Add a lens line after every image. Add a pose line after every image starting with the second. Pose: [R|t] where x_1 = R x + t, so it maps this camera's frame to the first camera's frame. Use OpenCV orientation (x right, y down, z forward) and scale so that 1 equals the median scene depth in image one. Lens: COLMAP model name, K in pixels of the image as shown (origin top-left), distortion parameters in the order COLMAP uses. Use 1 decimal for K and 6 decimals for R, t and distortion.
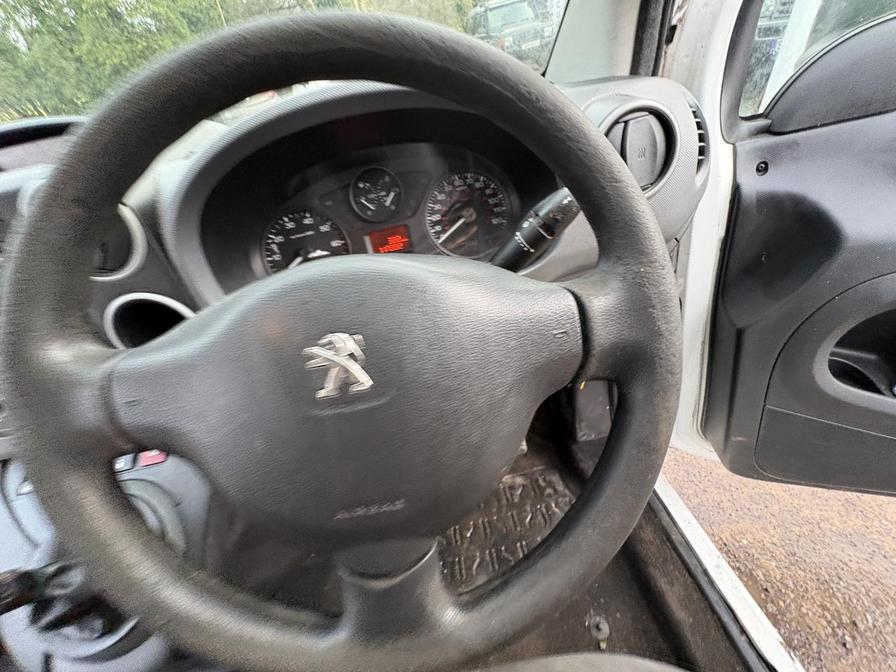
lens RADIAL K [[359.0, 0, 451.3], [0, 359.0, 337.6], [0, 0, 1]] dist [-0.003888, 0.000782]
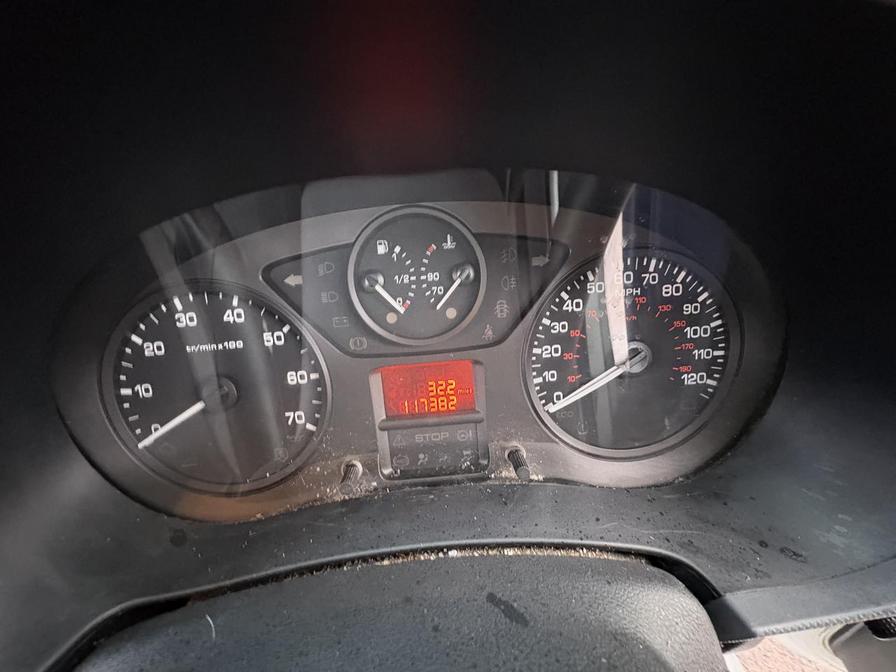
lens RADIAL K [[359.0, 0, 448.1], [0, 359.0, 336.8], [0, 0, 1]] dist [-0.003888, 0.000782]
pose [[0.988754, 0.149507, 0.003717, -0.161856], [-0.149291, 0.988186, -0.034642, -0.318931], [-0.008853, 0.033697, 0.999393, 0.594784]]
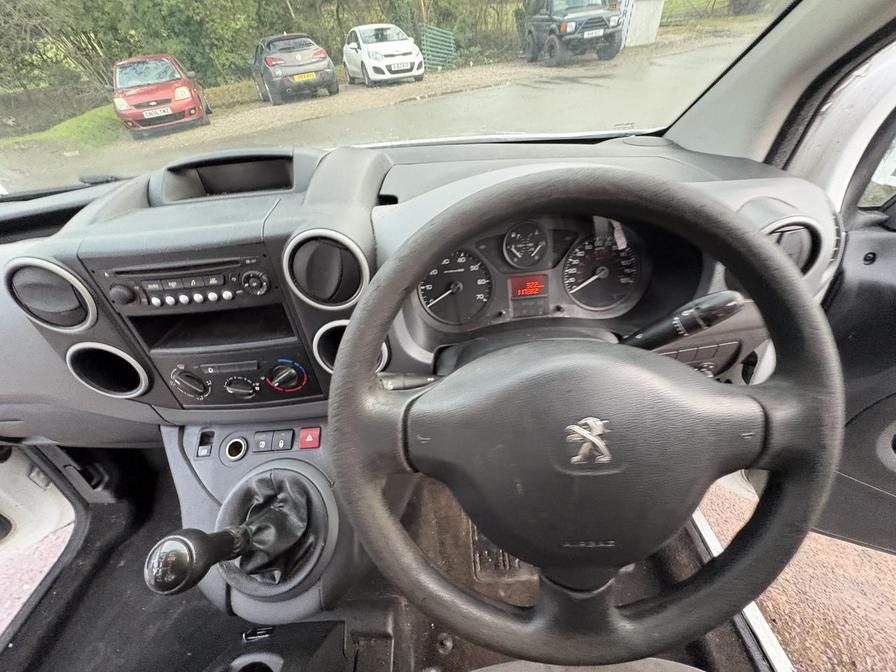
lens RADIAL K [[359.0, 0, 448.2], [0, 359.0, 336.2], [0, 0, 1]] dist [-0.003888, 0.000782]
pose [[0.990072, 0.137384, -0.029707, -0.368169], [-0.135804, 0.989478, 0.049897, -0.133378], [0.036250, -0.045367, 0.998312, -0.153825]]
